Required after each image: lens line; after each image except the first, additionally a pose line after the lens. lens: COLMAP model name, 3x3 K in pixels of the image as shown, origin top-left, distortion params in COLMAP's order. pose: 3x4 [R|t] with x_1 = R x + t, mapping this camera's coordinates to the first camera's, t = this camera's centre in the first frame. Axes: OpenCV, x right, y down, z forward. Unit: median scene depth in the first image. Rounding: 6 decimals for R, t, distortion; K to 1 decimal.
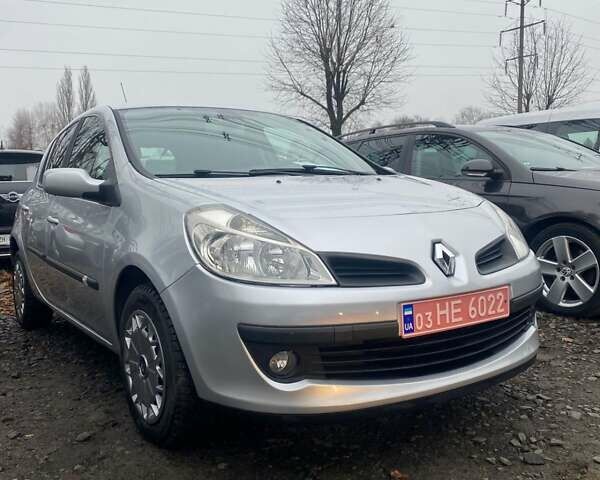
lens RADIAL K [[631.7, 0, 300.0], [0, 631.7, 240.0], [0, 0, 1]] dist [0.132547, -0.308356]
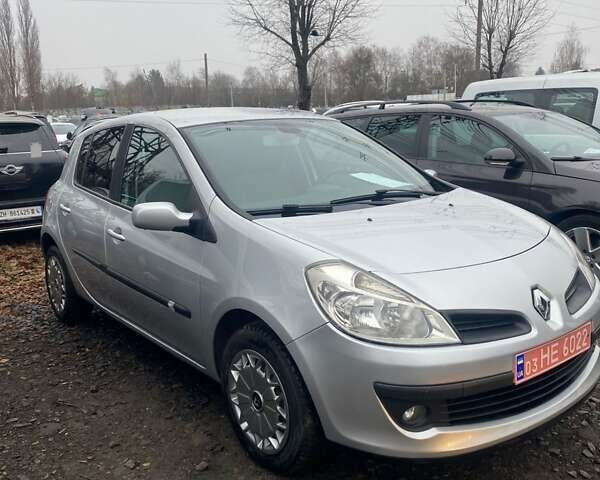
lens RADIAL K [[631.7, 0, 300.0], [0, 631.7, 240.0], [0, 0, 1]] dist [0.132547, -0.308356]
pose [[0.996831, -0.021942, 0.076468, -0.232843], [0.013106, 0.993372, 0.114195, -0.182190], [-0.078467, -0.112831, 0.990511, -0.038791]]
